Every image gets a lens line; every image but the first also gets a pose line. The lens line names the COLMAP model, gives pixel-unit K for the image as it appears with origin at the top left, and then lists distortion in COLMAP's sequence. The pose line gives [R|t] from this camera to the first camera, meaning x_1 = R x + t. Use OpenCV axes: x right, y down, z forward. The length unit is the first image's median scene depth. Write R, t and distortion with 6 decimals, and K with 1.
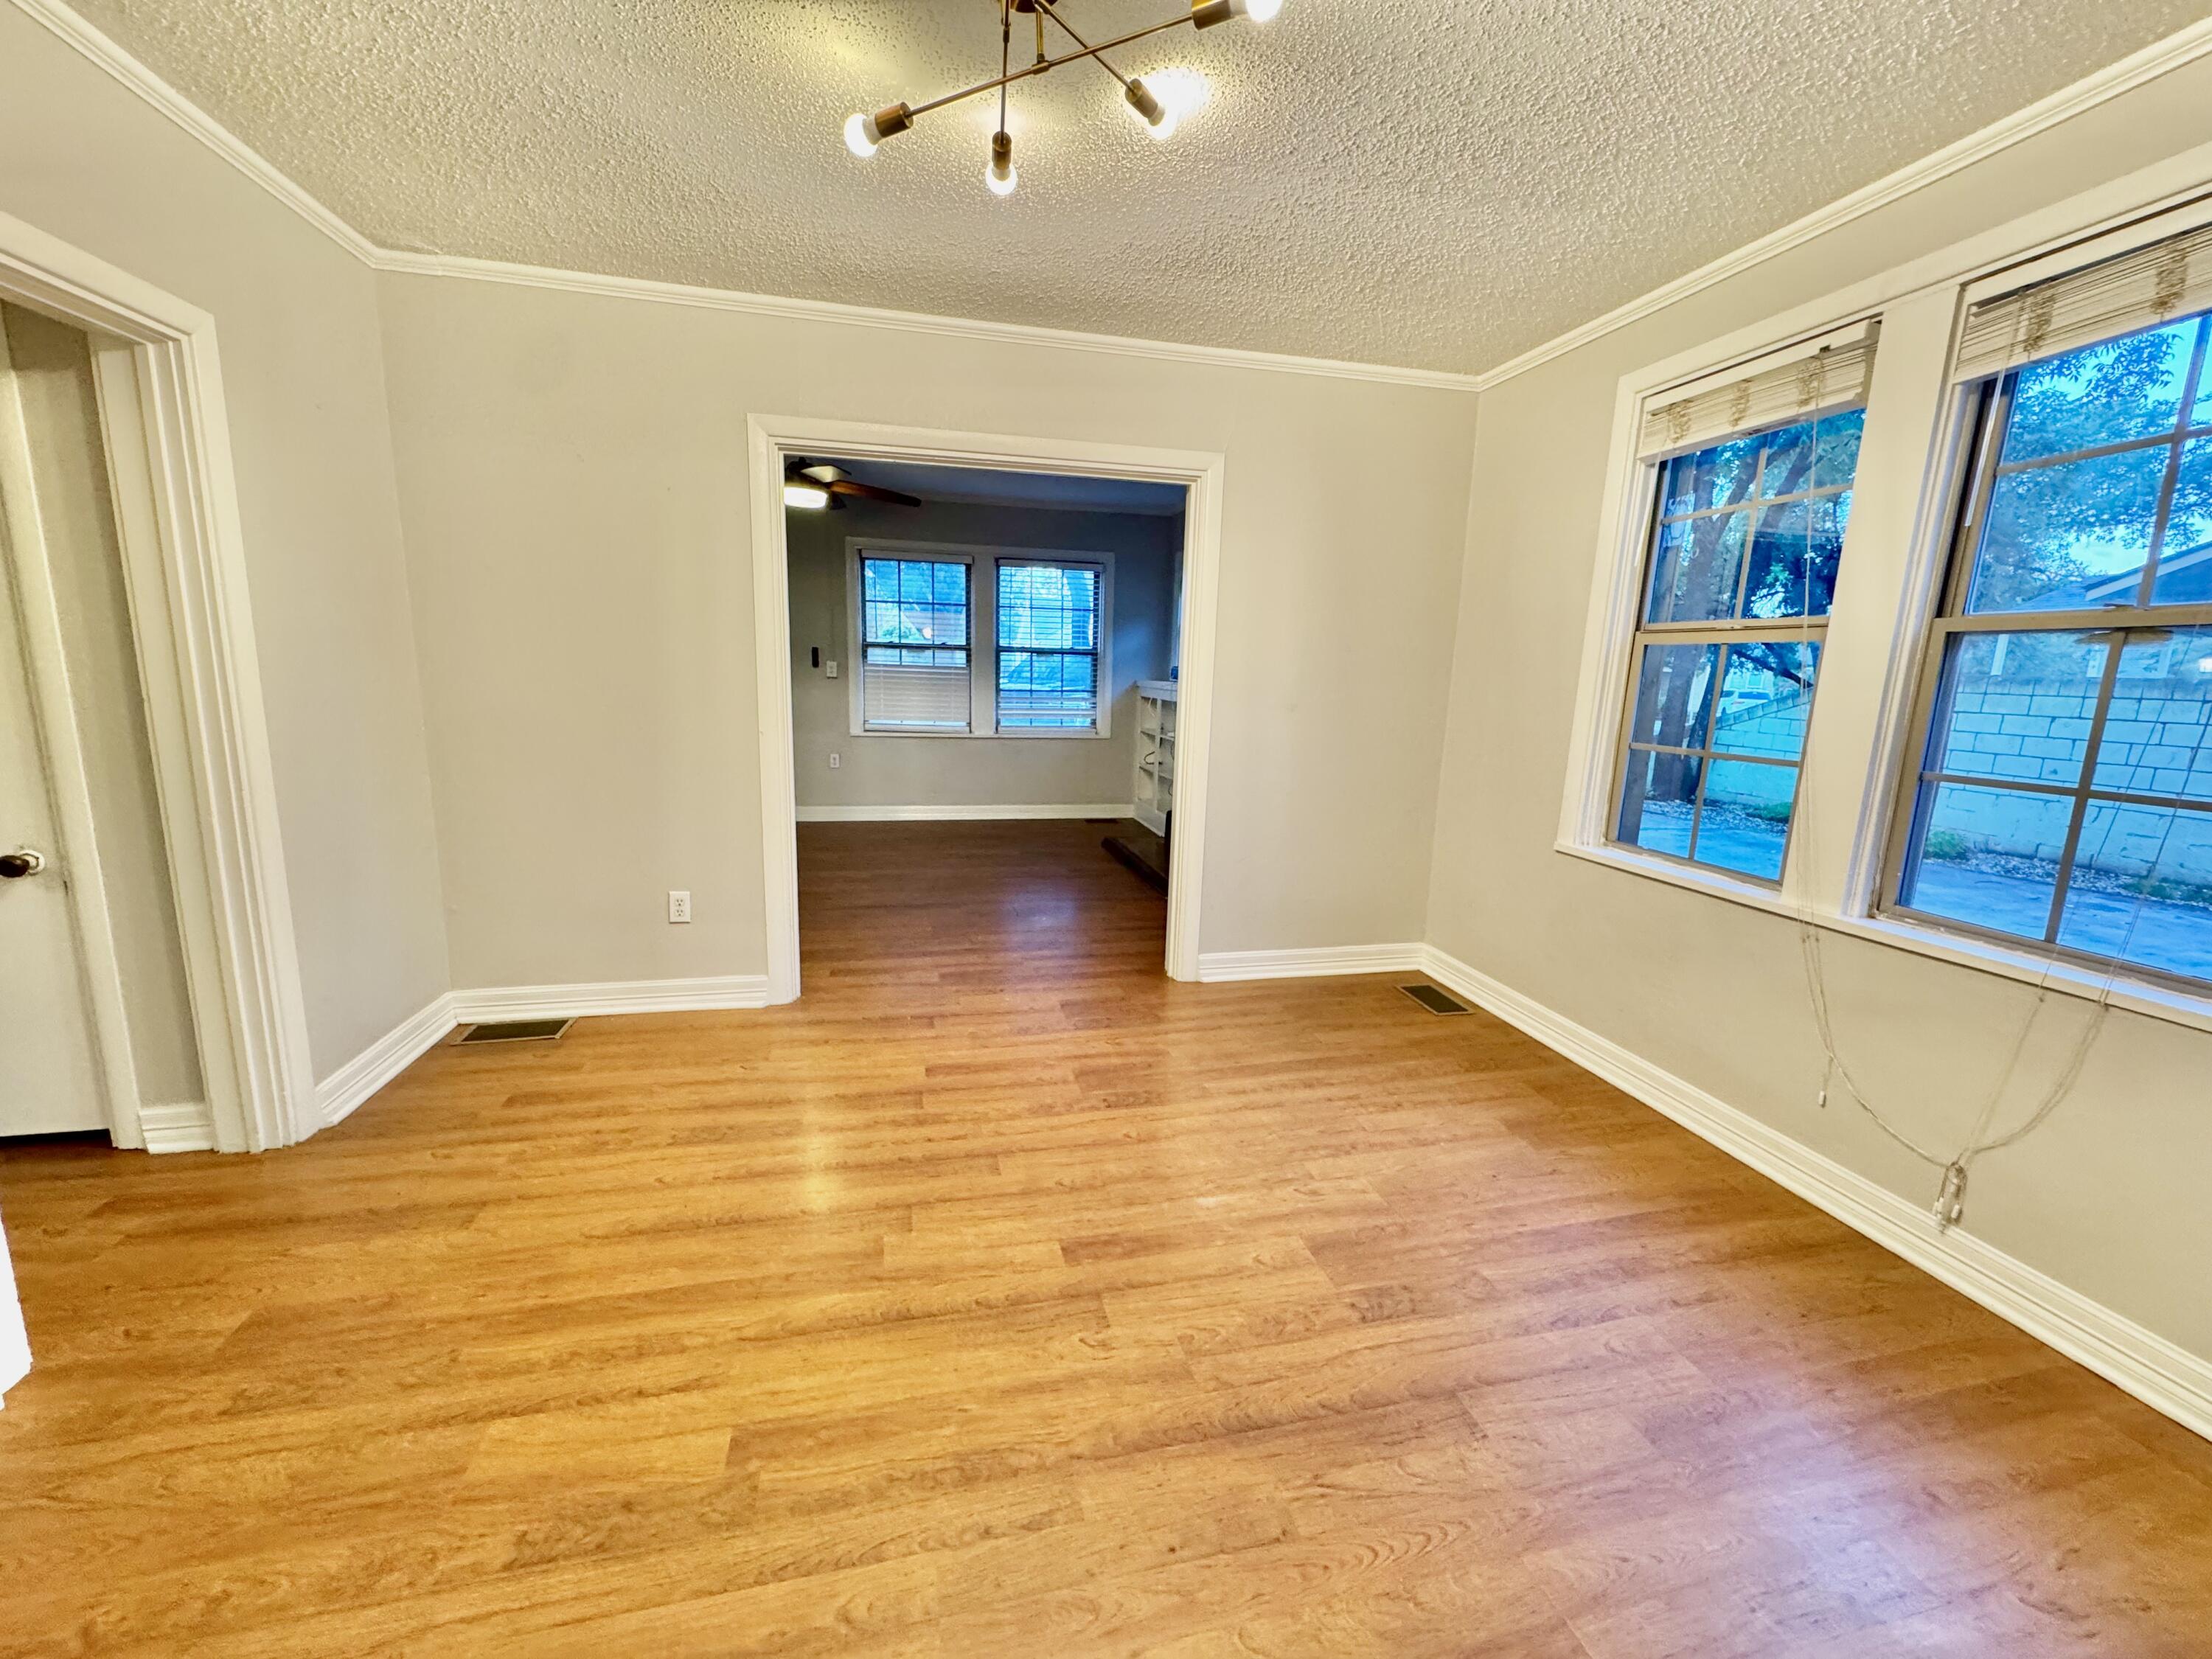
lens RADIAL K [[880.8, 0, 1120.9], [0, 880.8, 831.6], [0, 0, 1]] dist [-0.002847, -0.000243]
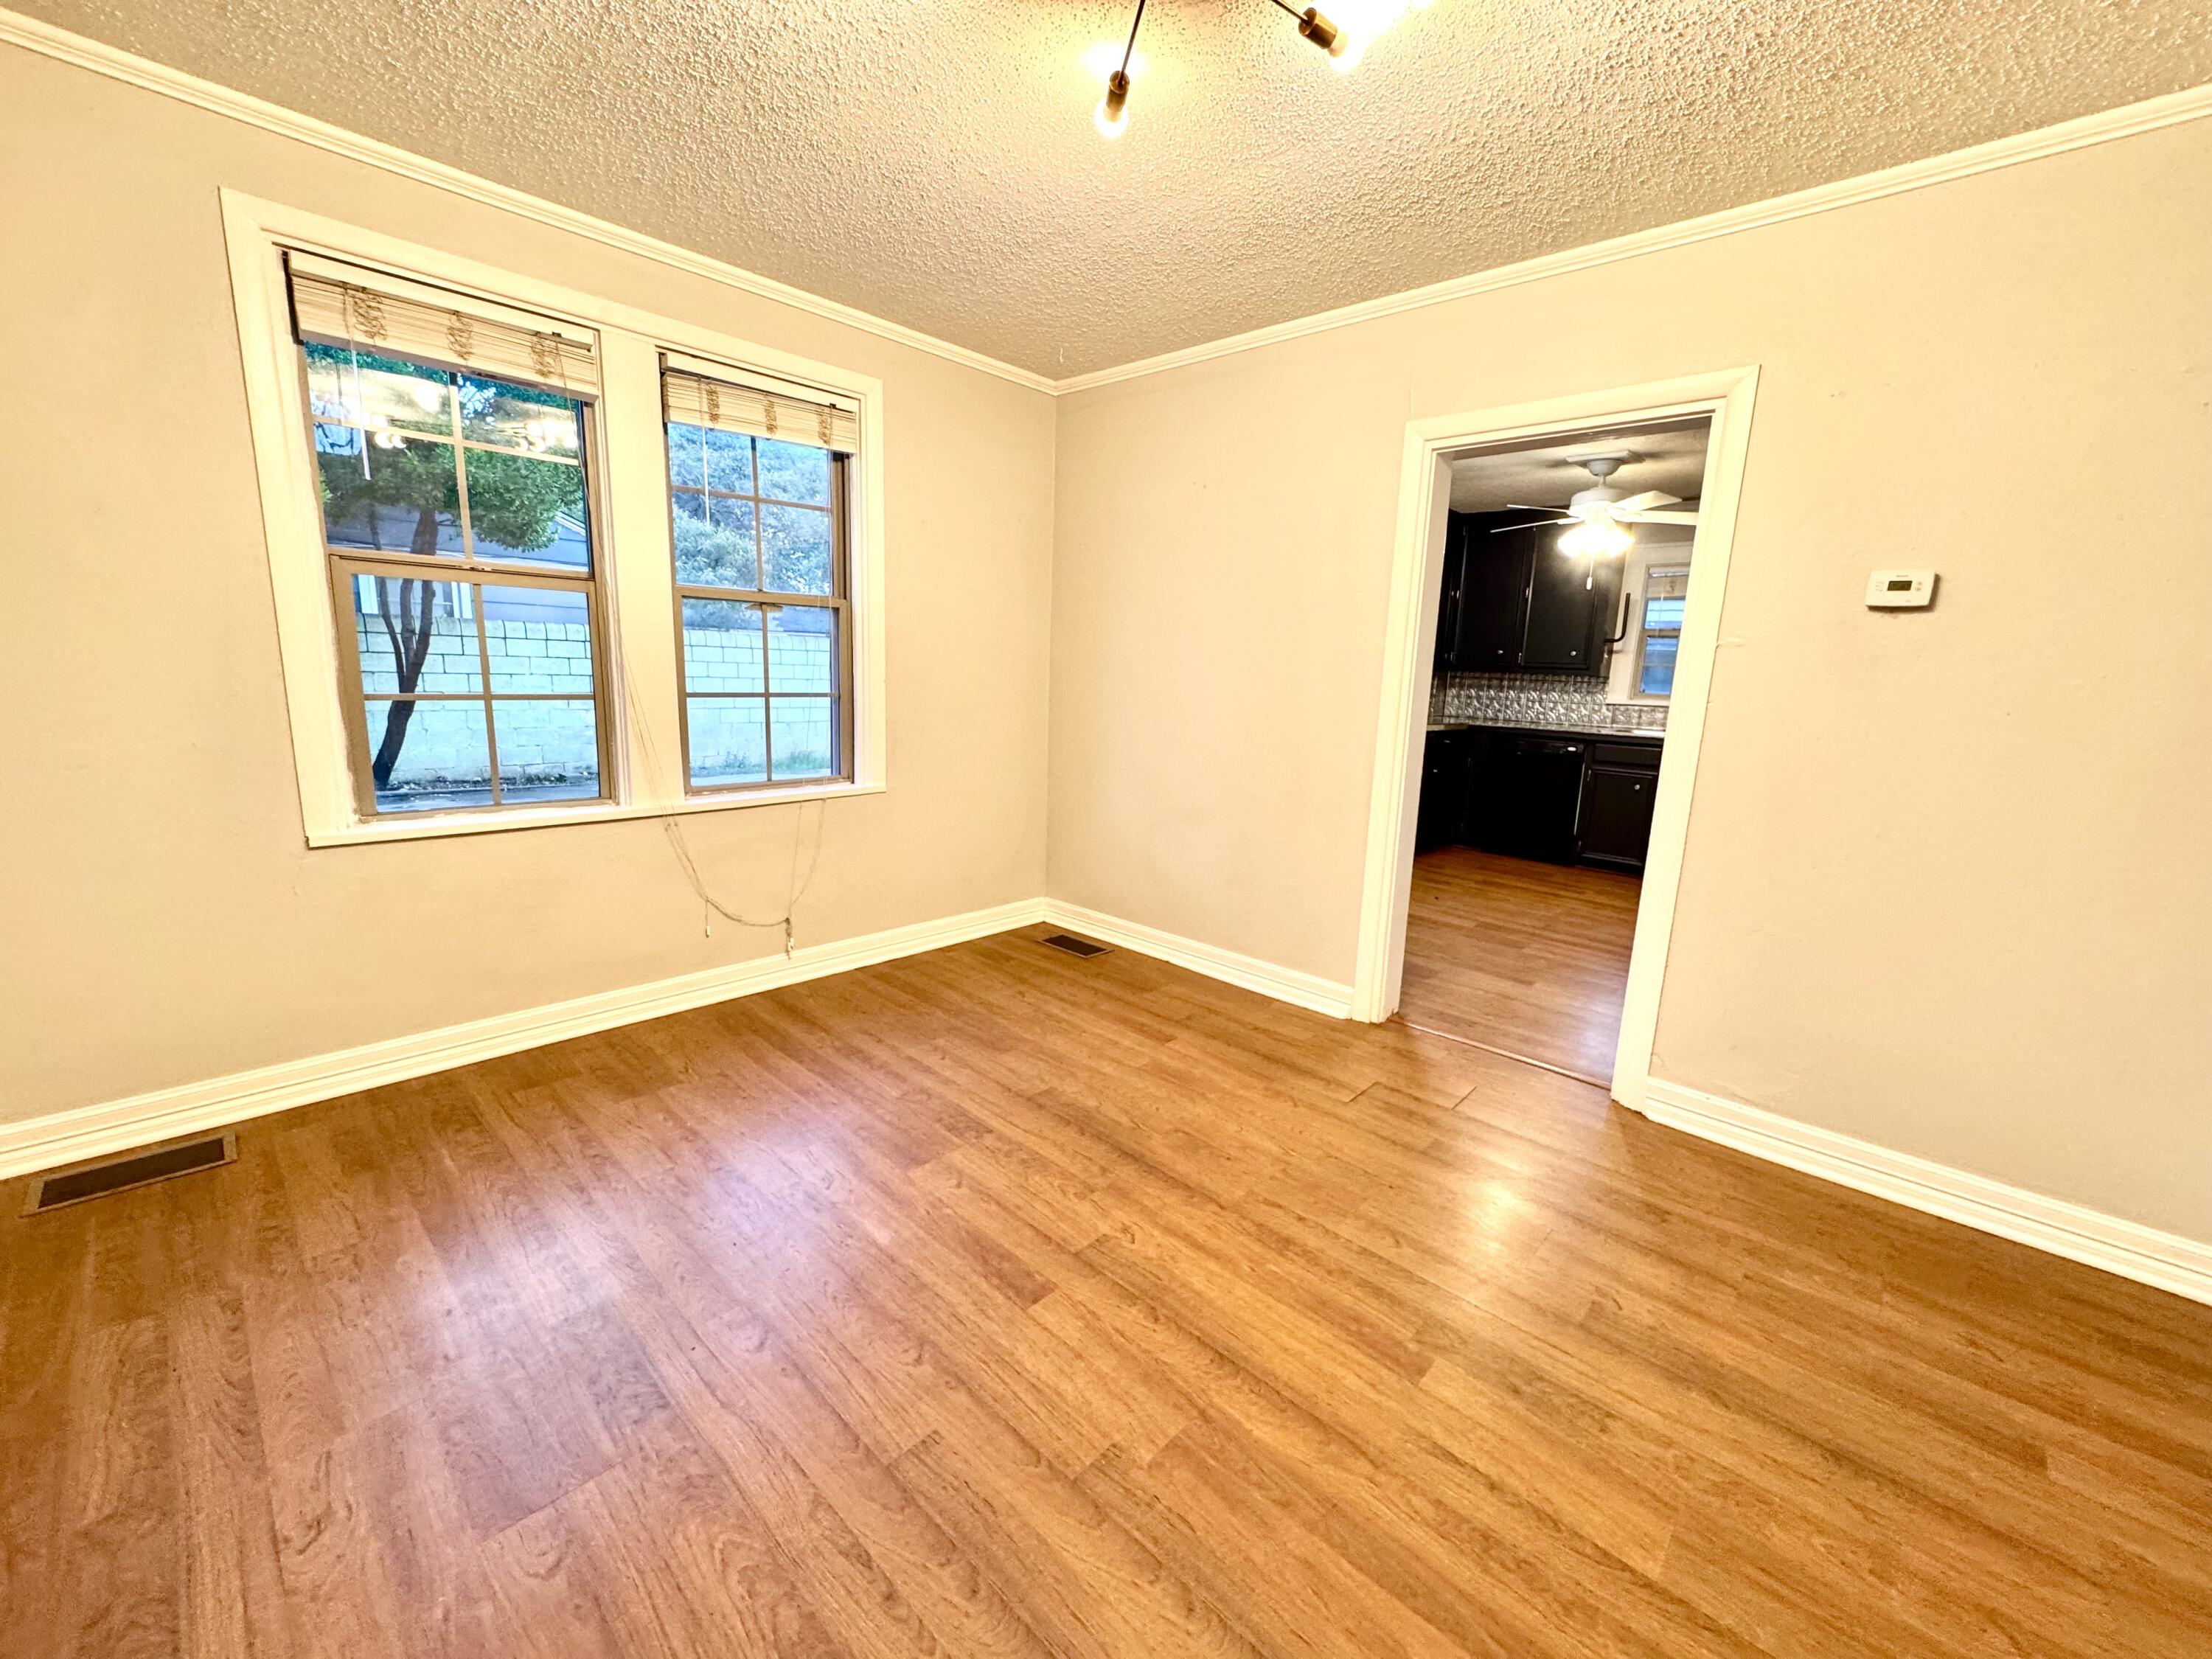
lens RADIAL K [[880.8, 0, 1091.5], [0, 880.8, 828.8], [0, 0, 1]] dist [-0.002847, -0.000243]
pose [[-0.535510, -0.205007, 0.819269, -0.789057], [0.098413, 0.948332, 0.301630, -0.261423], [-0.838775, 0.242152, -0.487666, 1.381773]]
